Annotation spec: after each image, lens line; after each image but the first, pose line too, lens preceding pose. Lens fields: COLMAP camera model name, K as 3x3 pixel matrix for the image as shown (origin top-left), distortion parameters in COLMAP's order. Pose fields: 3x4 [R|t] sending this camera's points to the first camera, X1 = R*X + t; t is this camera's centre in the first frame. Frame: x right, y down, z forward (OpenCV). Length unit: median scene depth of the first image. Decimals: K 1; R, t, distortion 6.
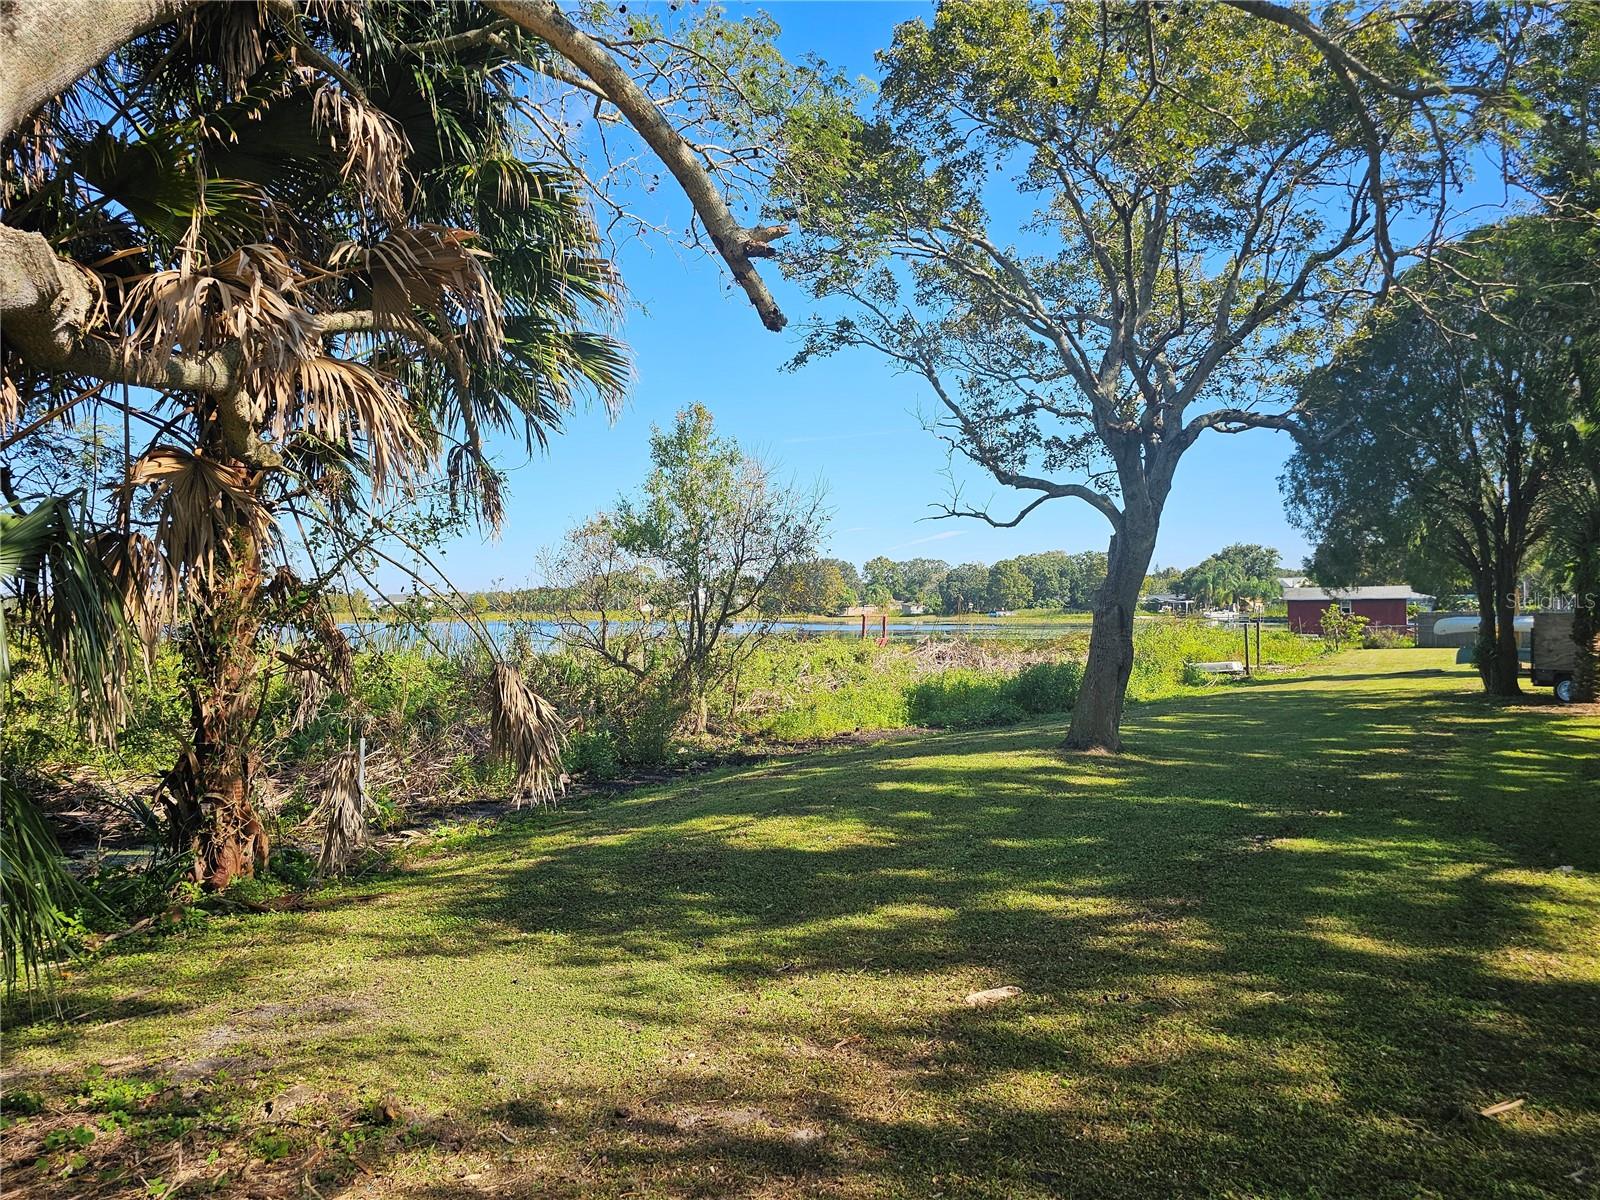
lens RADIAL K [[1066.3, 0, 812.4], [0, 1066.3, 594.7], [0, 0, 1]] dist [0.054136, -0.054317]
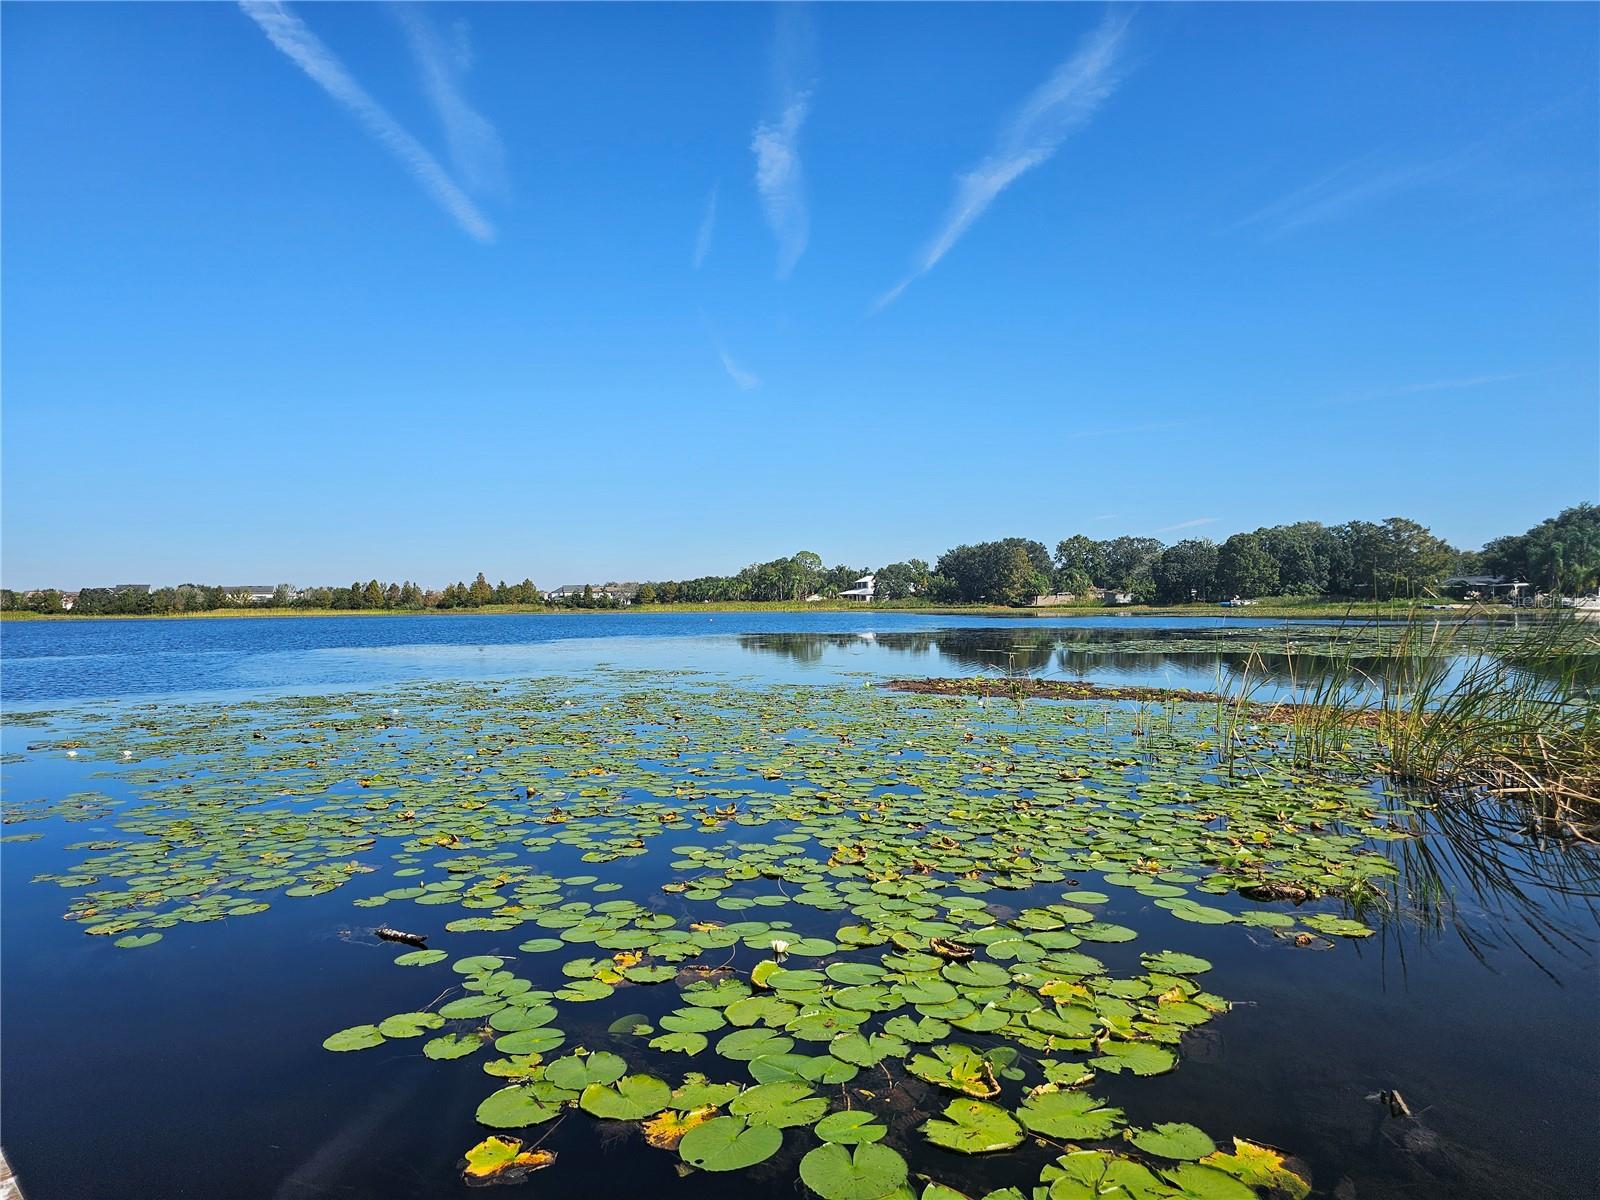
lens RADIAL K [[1066.3, 0, 836.0], [0, 1066.3, 598.5], [0, 0, 1]] dist [0.054136, -0.054317]
pose [[0.987042, -0.002939, -0.160437, 0.124700], [0.004641, 0.999937, 0.010232, 0.047290], [0.160396, -0.010844, 0.986993, 1.590025]]
